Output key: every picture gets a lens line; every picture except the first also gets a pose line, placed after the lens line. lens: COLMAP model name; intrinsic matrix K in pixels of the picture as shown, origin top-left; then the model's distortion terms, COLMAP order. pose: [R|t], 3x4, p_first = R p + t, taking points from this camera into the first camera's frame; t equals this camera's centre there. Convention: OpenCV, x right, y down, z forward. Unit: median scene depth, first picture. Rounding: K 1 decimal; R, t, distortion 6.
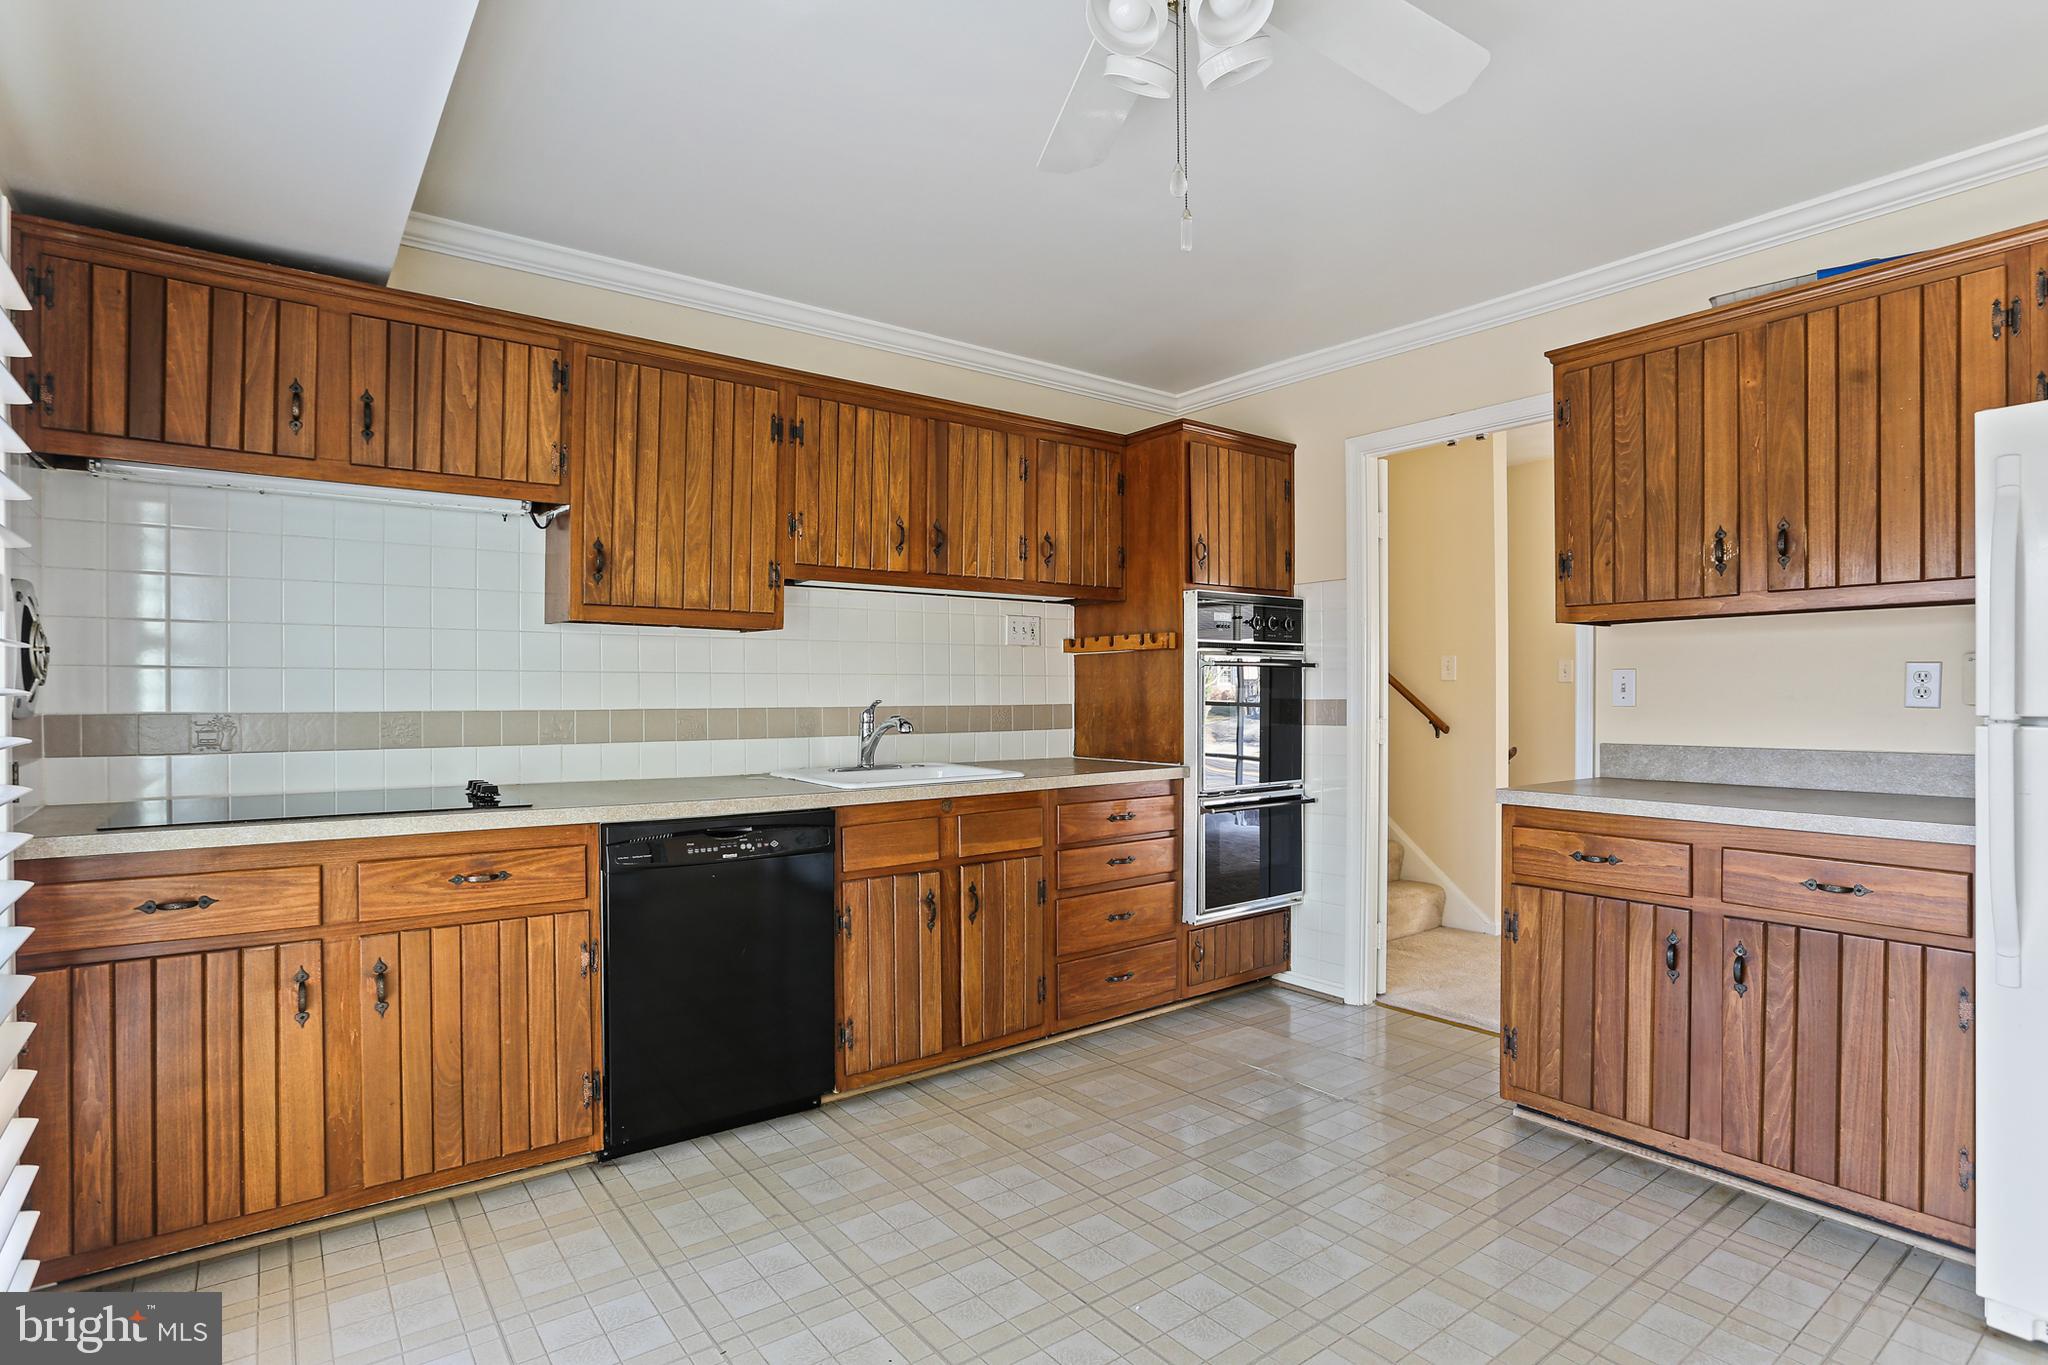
lens RADIAL K [[1022.3, 0, 1025.6], [0, 1022.3, 694.9], [0, 0, 1]] dist [-0.034209, 0.004575]
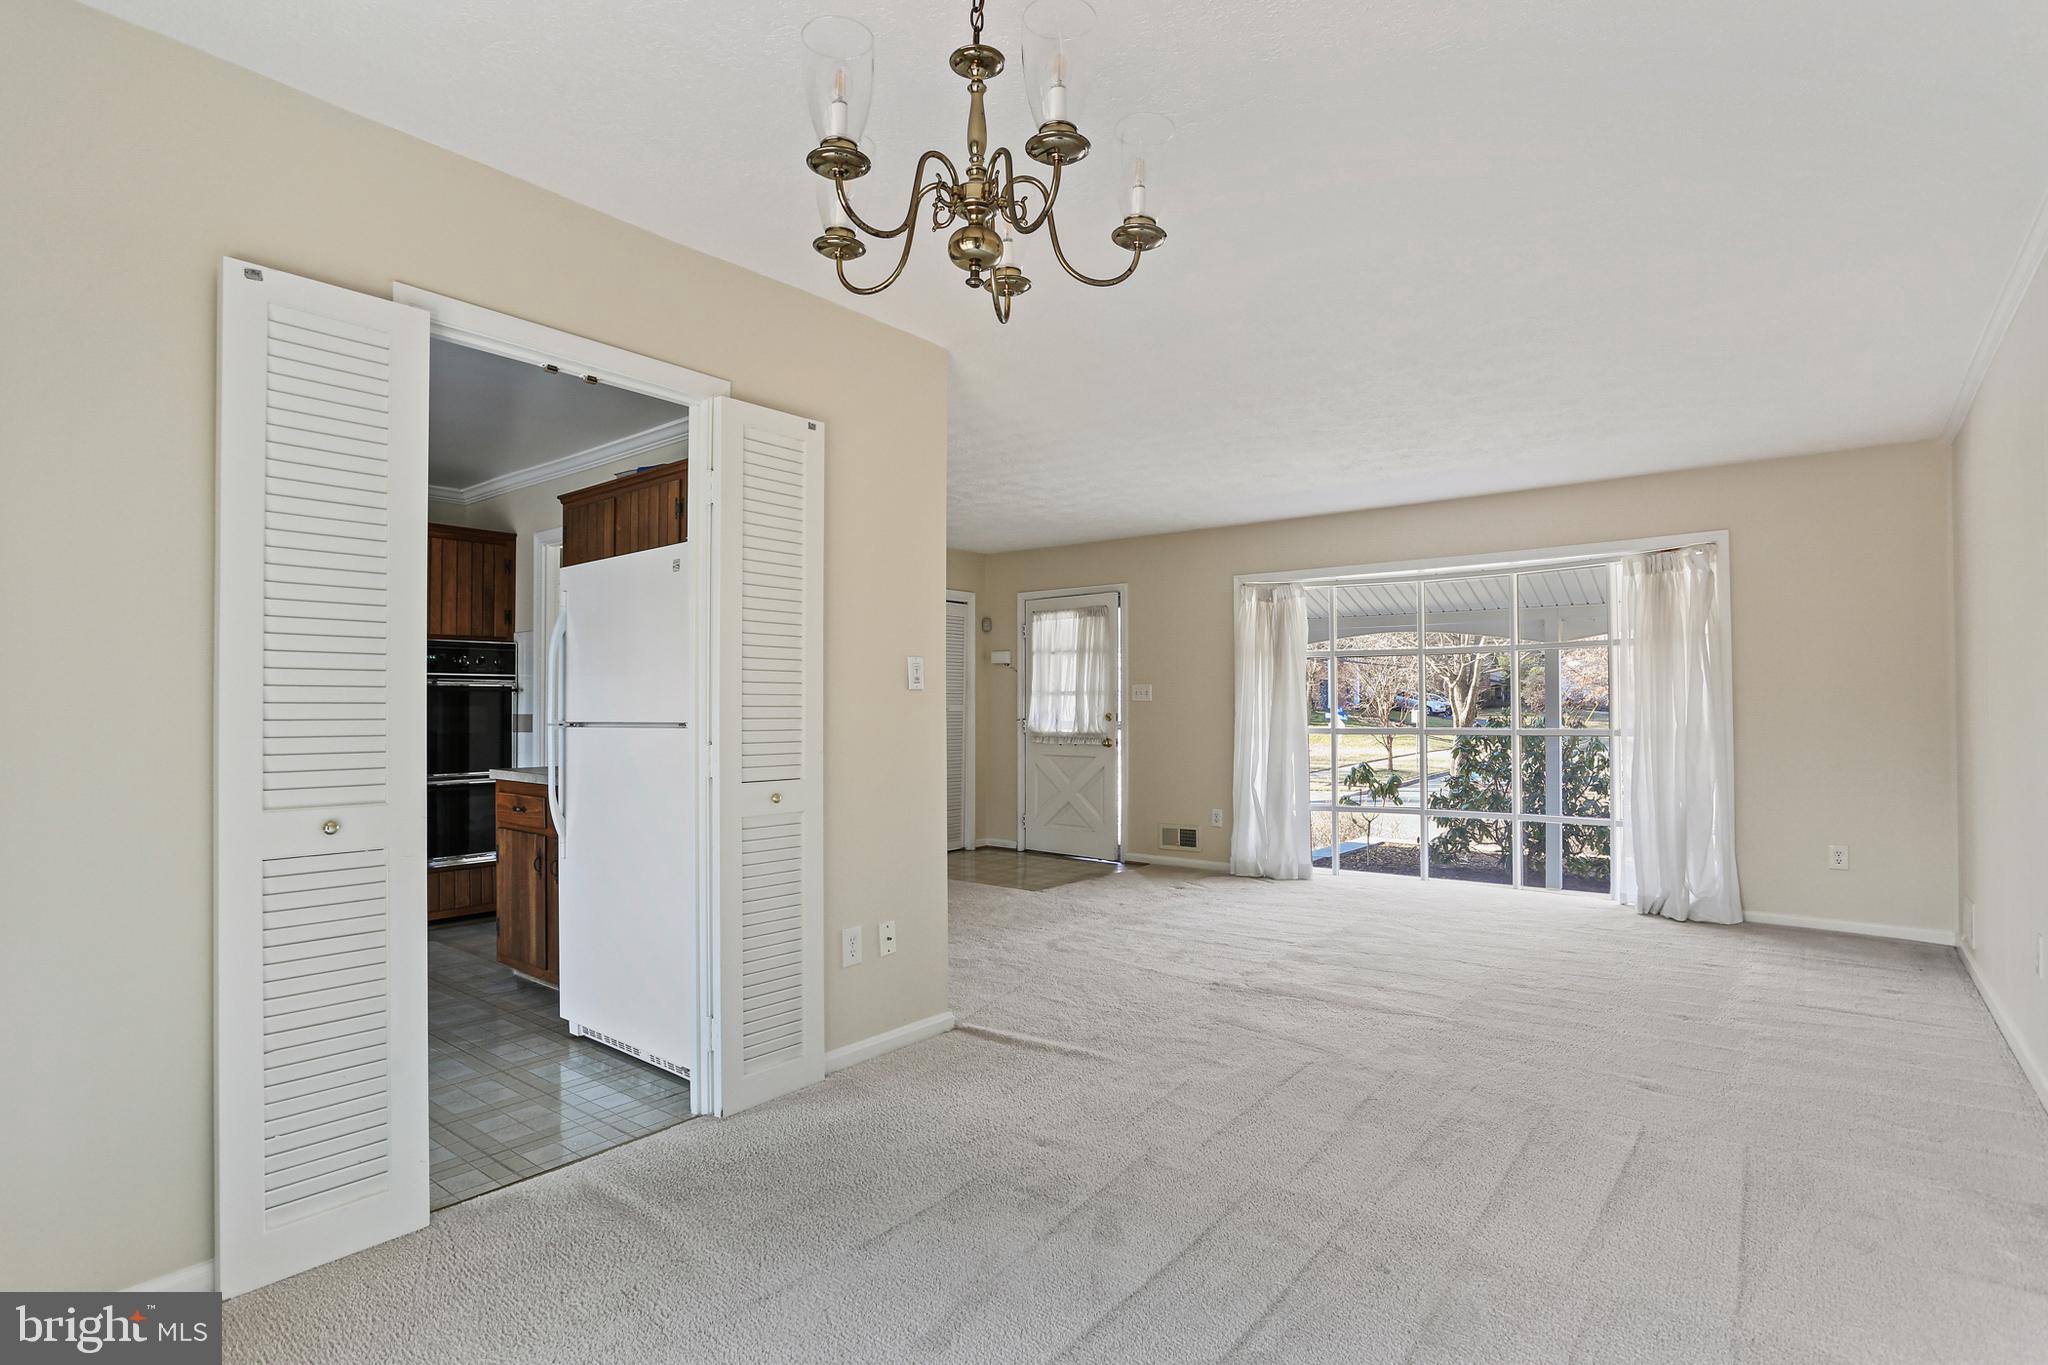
lens RADIAL K [[1022.3, 0, 1006.4], [0, 1022.3, 695.0], [0, 0, 1]] dist [-0.034209, 0.004575]
pose [[0.973258, -0.000796, 0.229714, 1.018854], [0.004590, 0.999862, -0.015983, 0.004754], [-0.229669, 0.016610, 0.973127, -0.871477]]
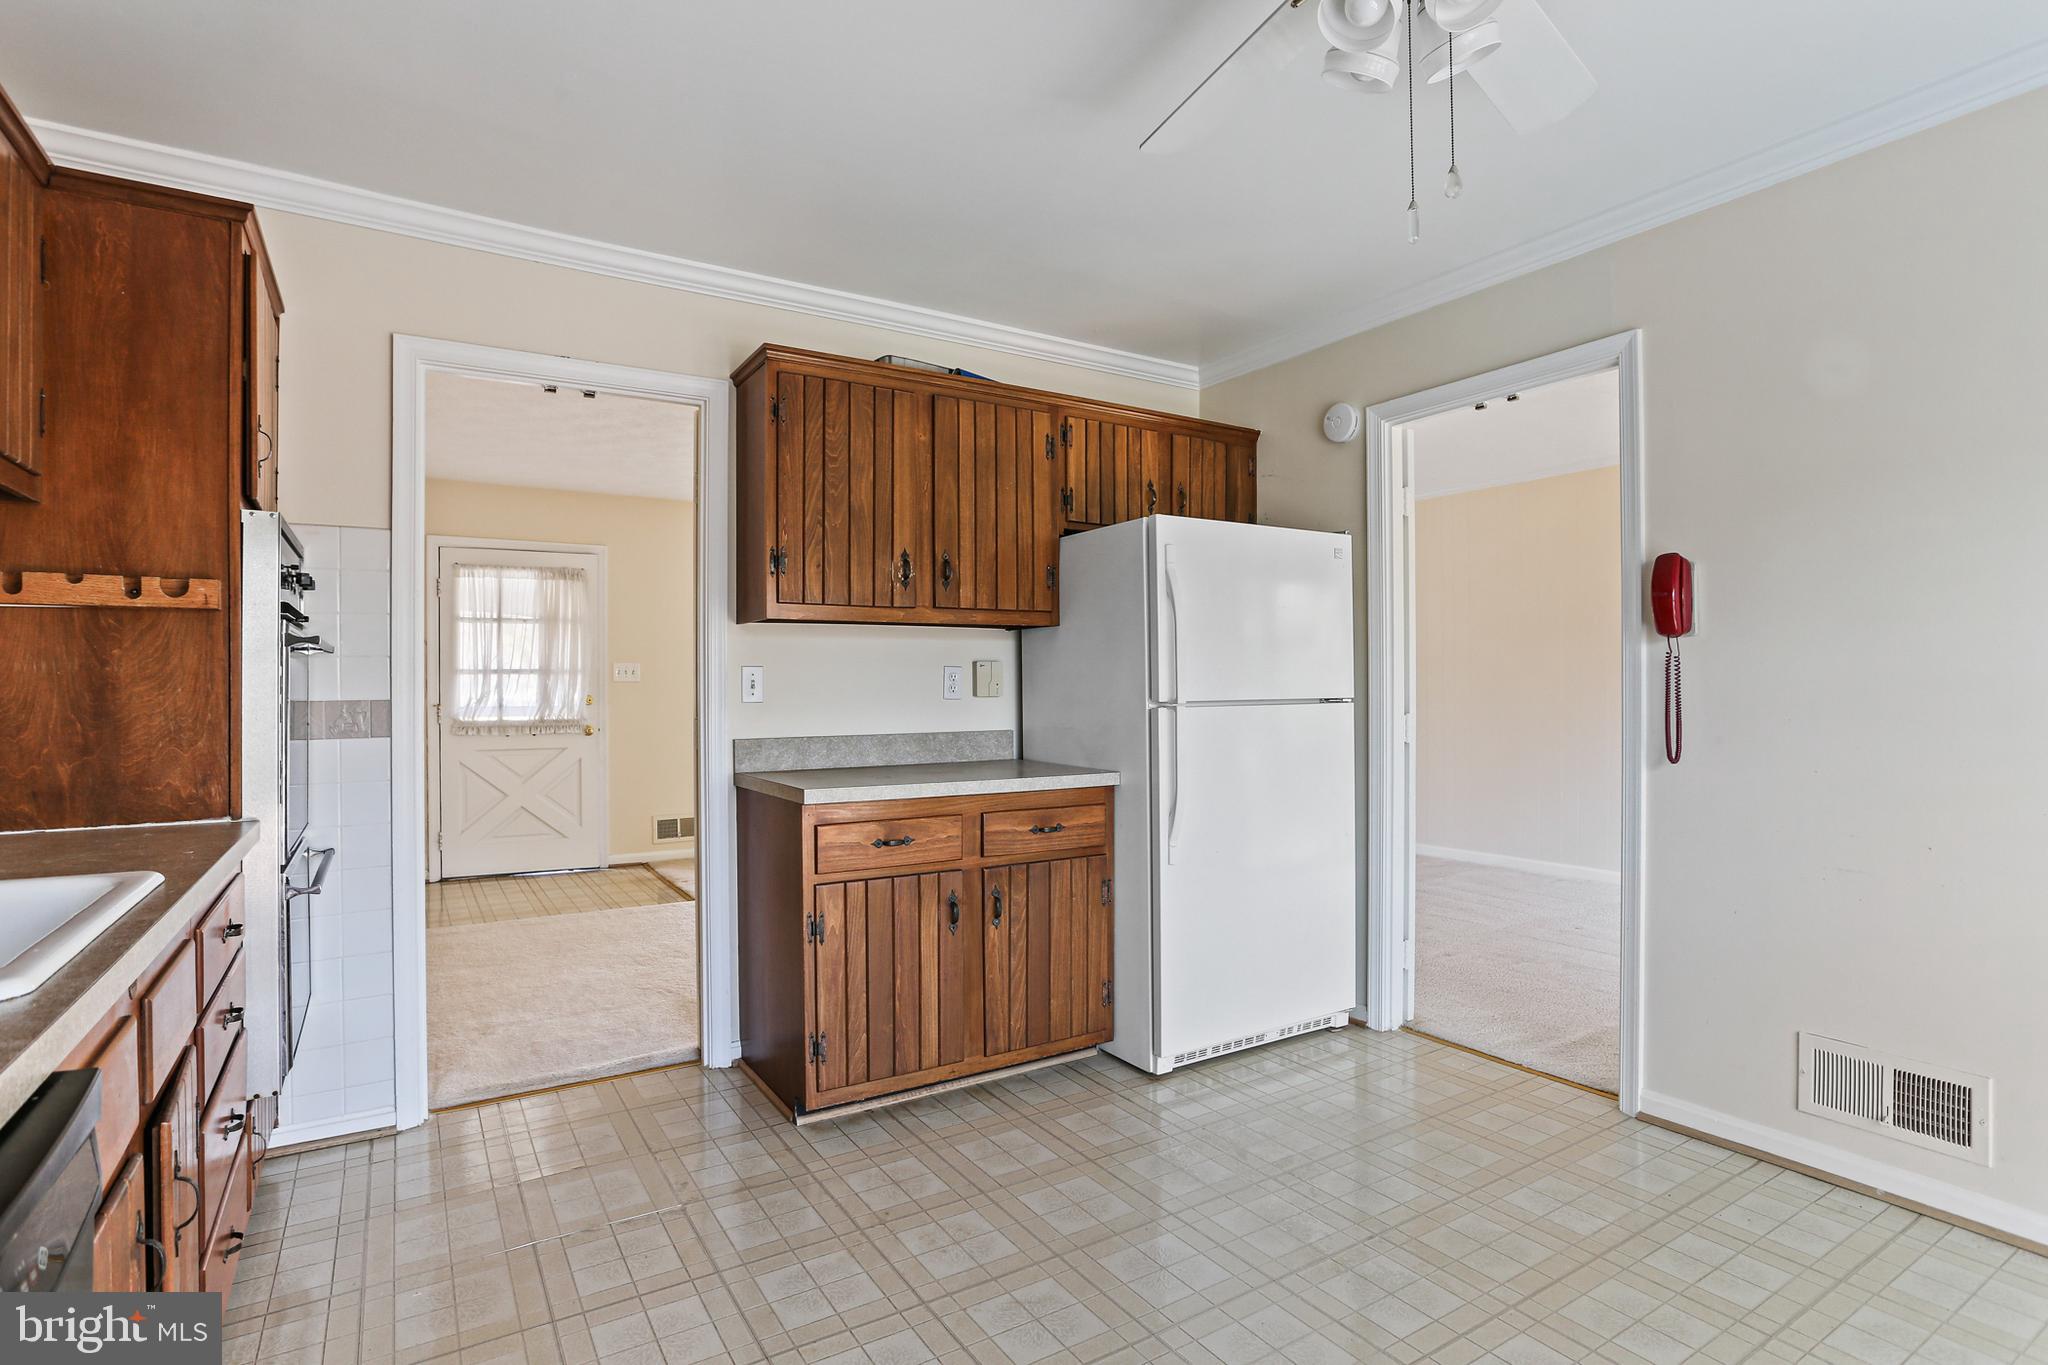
lens RADIAL K [[1022.3, 0, 1013.2], [0, 1022.3, 684.3], [0, 0, 1]] dist [-0.034209, 0.004575]
pose [[0.093942, 0.003883, 0.995570, -0.498560], [0.004897, 0.999978, -0.004362, -0.001472], [-0.995566, 0.005286, 0.093921, 0.748721]]
